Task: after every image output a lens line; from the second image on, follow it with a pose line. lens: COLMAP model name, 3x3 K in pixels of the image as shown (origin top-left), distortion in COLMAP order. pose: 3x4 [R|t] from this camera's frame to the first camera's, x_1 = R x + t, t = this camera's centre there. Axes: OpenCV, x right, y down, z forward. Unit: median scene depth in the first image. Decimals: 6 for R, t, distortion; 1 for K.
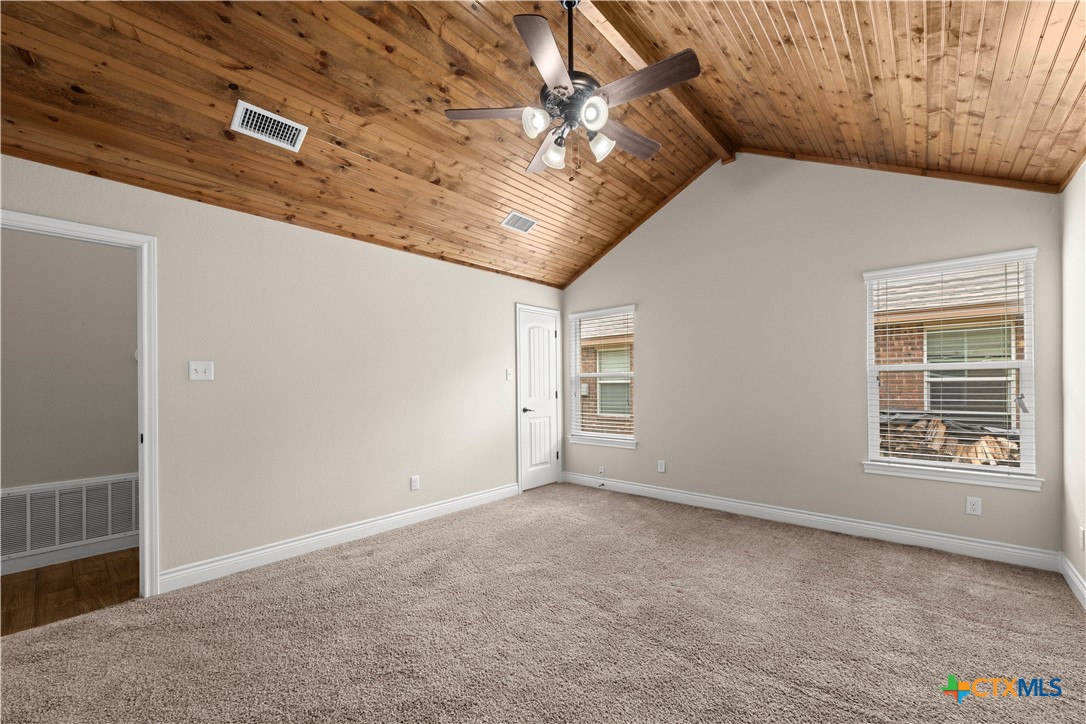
lens RADIAL K [[434.6, 0, 555.9], [0, 434.6, 381.0], [0, 0, 1]] dist [-0.002095, -0.000582]
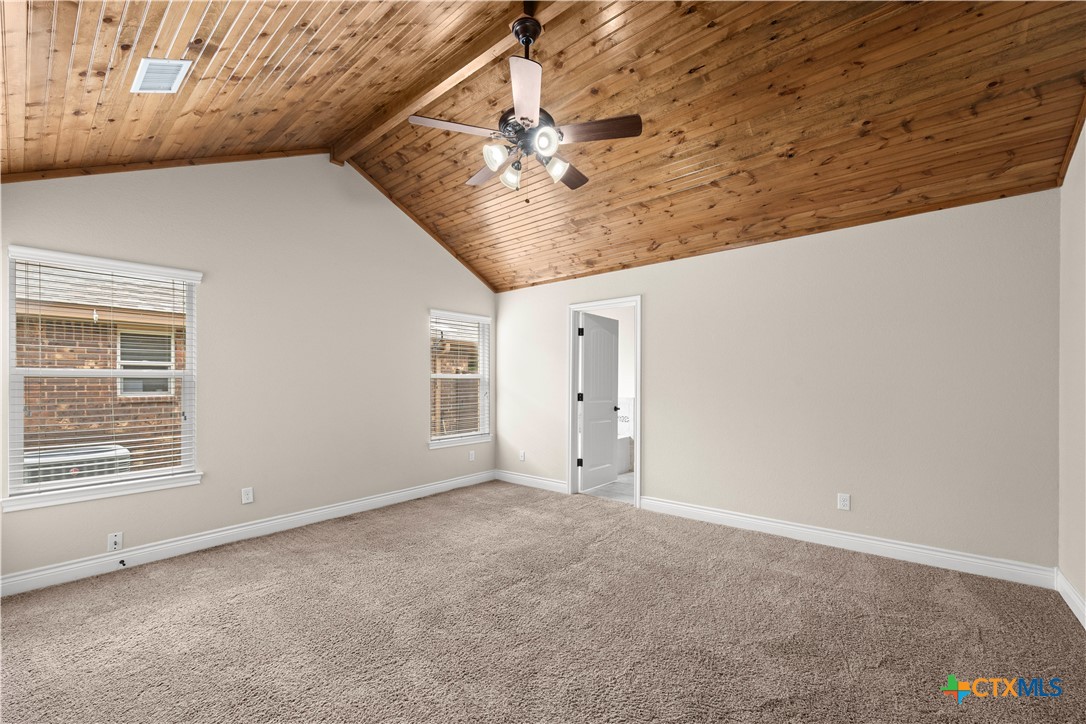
lens RADIAL K [[434.6, 0, 546.1], [0, 434.6, 384.1], [0, 0, 1]] dist [-0.002095, -0.000582]
pose [[-0.022688, 0.006016, 0.999724, -0.603828], [0.001149, 0.999981, -0.005991, 0.005540], [-0.999742, 0.001013, -0.022695, 0.551652]]
